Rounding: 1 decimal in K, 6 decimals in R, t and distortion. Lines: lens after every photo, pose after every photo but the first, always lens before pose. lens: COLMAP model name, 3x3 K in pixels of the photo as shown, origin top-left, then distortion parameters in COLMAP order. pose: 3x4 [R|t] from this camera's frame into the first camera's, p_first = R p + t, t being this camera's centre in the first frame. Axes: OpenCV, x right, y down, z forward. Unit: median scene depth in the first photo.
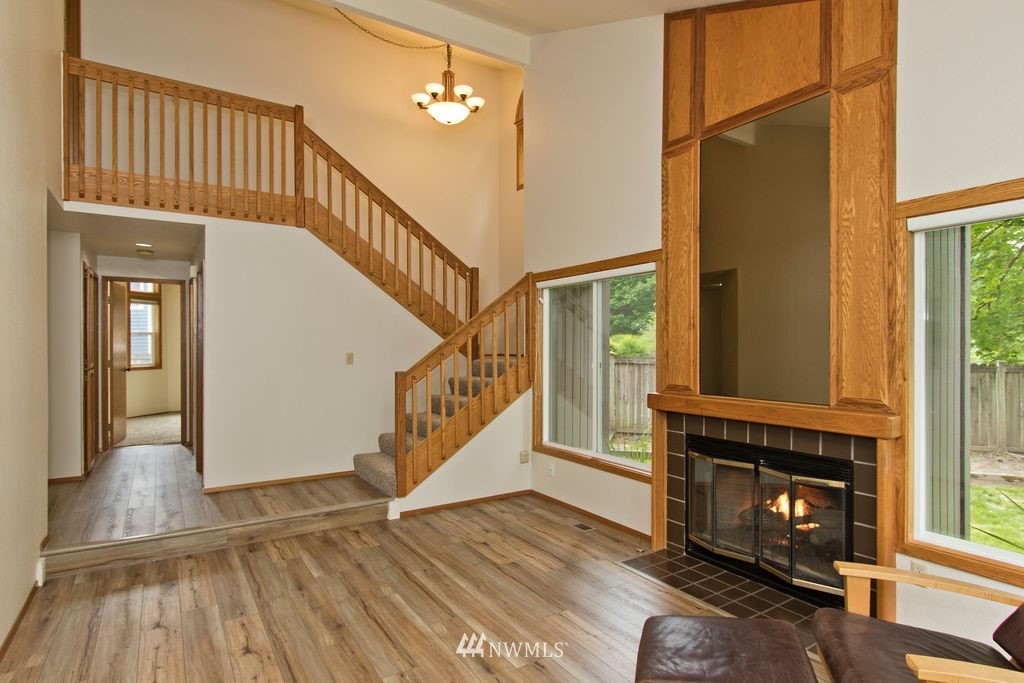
lens RADIAL K [[523.5, 0, 512.0], [0, 523.5, 341.5], [0, 0, 1]] dist [0.000176, 0.000077]
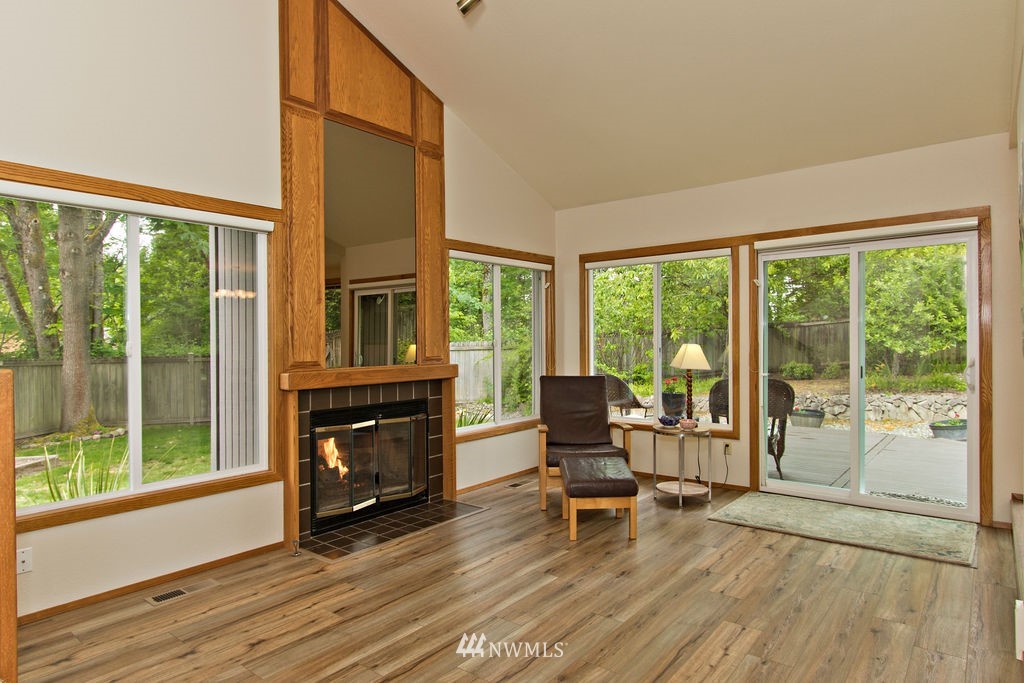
lens RADIAL K [[590.6, 0, 515.0], [0, 590.6, 339.1], [0, 0, 1]] dist [-0.000472, -0.000416]
pose [[-0.300665, 0.005526, 0.953714, -0.835004], [0.004108, 0.999981, -0.004499, 0.050569], [-0.953721, 0.002565, -0.300683, 0.990251]]
